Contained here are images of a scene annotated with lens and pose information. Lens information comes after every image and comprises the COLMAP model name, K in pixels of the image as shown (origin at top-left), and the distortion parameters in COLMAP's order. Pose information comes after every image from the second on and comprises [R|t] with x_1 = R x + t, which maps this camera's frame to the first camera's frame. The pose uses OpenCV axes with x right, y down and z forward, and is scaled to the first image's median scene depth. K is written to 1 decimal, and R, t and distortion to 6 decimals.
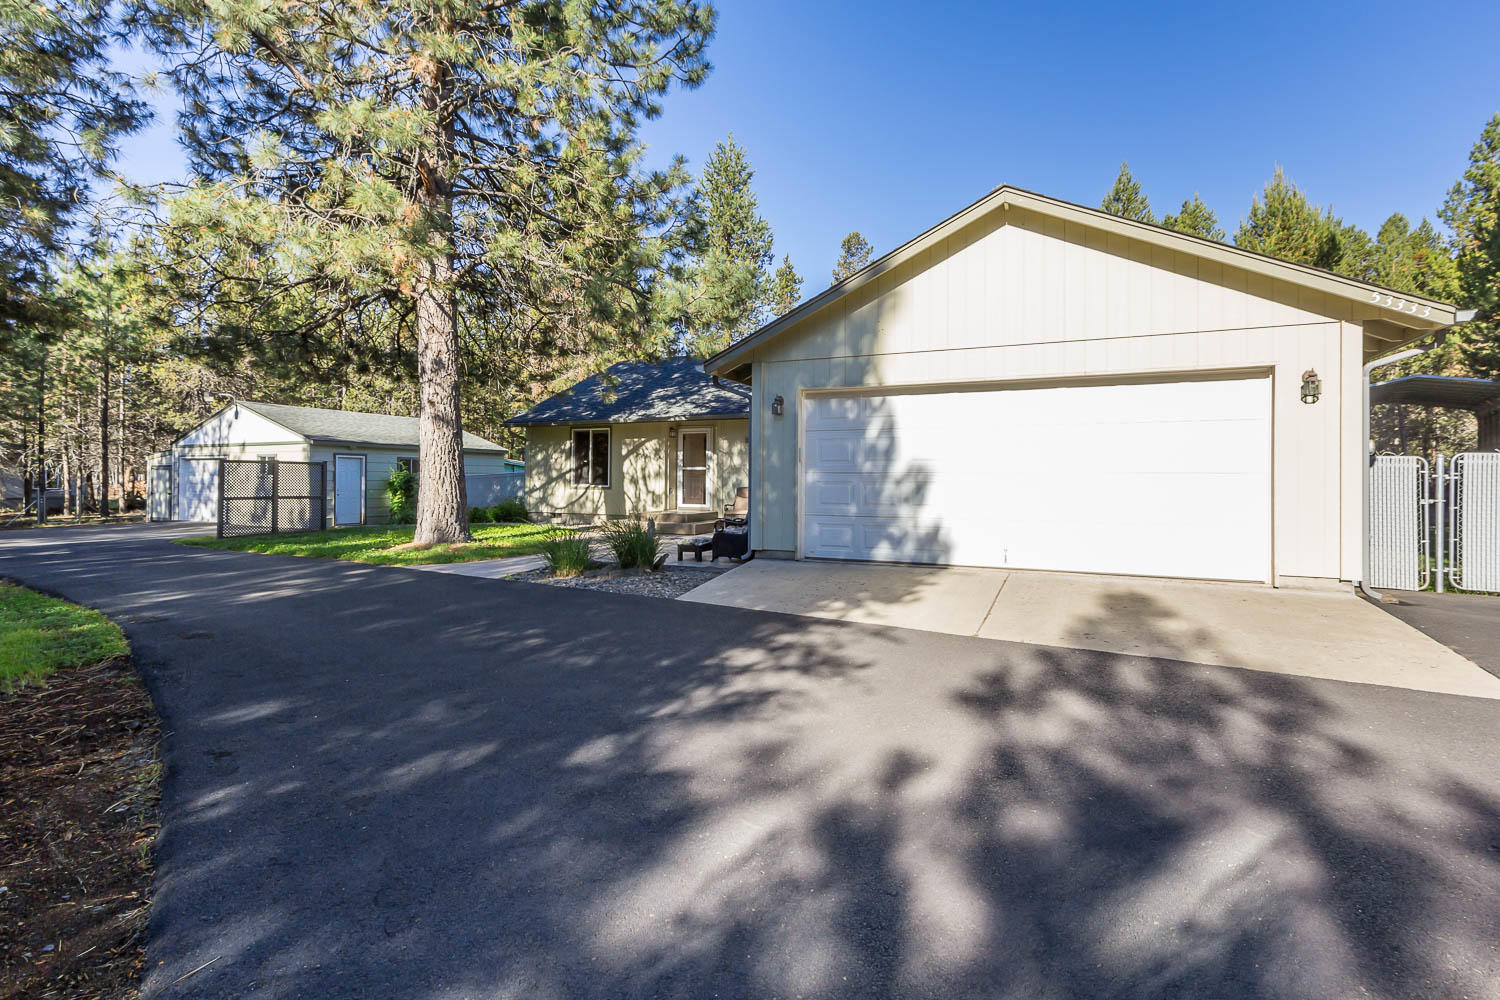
lens RADIAL K [[705.6, 0, 744.9], [0, 705.6, 503.0], [0, 0, 1]] dist [0.002311, -0.000332]
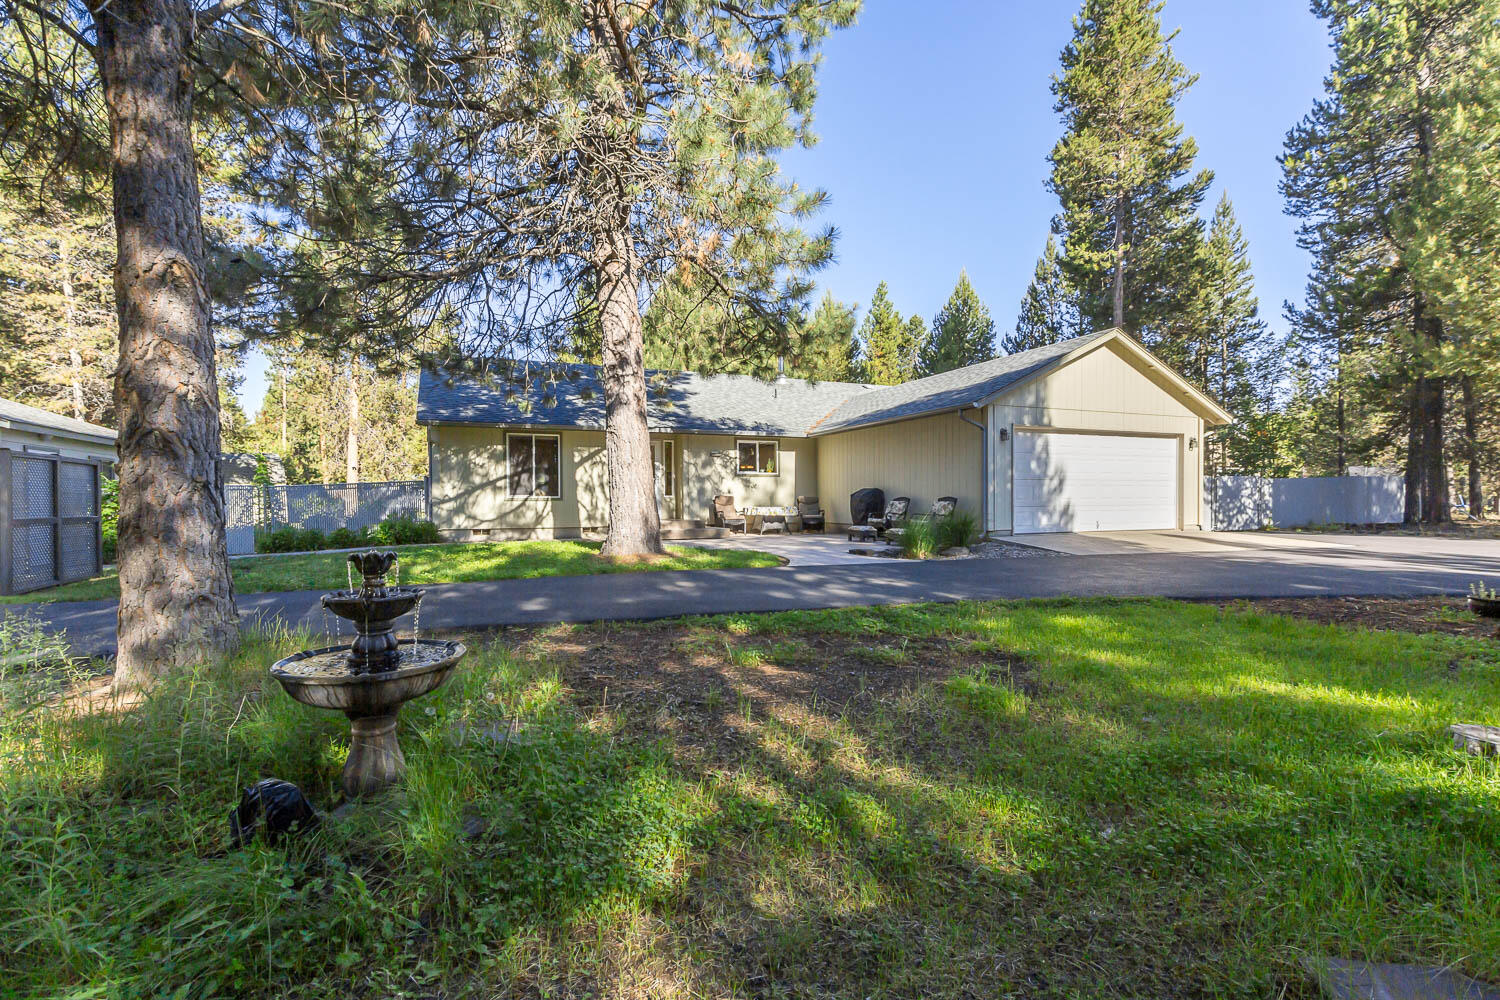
lens RADIAL K [[686.3, 0, 735.6], [0, 686.3, 508.5], [0, 0, 1]] dist [-0.003360, 0.000005]
pose [[0.675593, -0.013060, 0.737159, -0.724493], [0.032138, 0.999414, -0.011748, 0.013374], [-0.736574, 0.031627, 0.675618, 0.212088]]
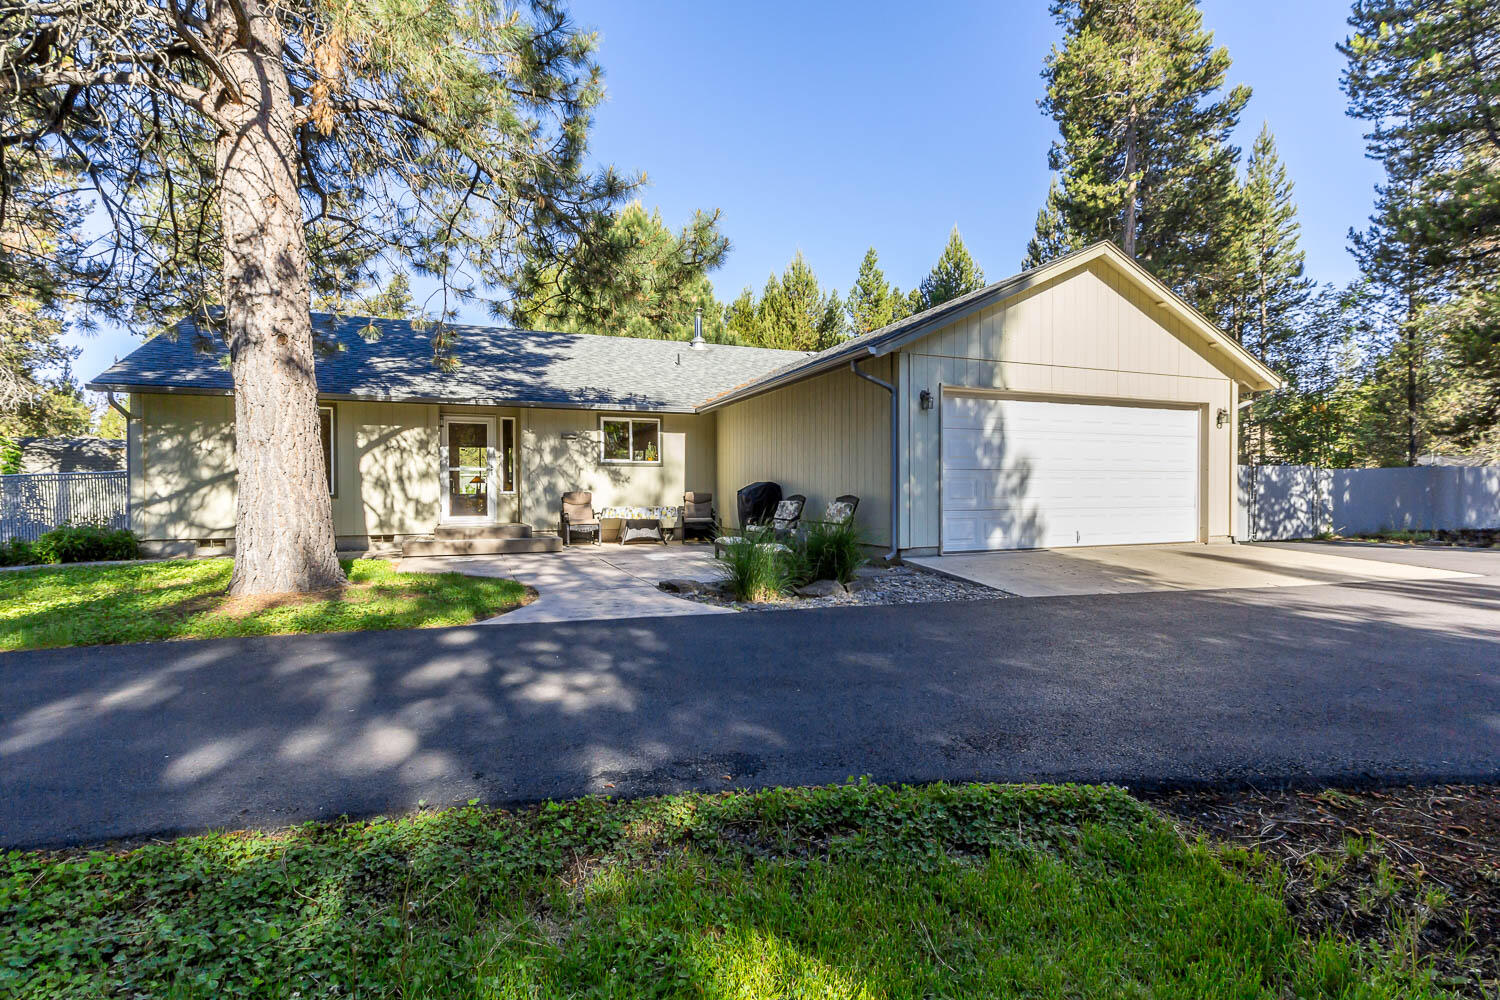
lens RADIAL K [[705.6, 0, 744.9], [0, 705.6, 503.0], [0, 0, 1]] dist [0.002311, -0.000332]
pose [[0.682607, -0.013786, 0.730655, -0.427171], [0.031684, 0.999440, -0.010742, 0.006284], [-0.730098, 0.030483, 0.682662, 0.254833]]
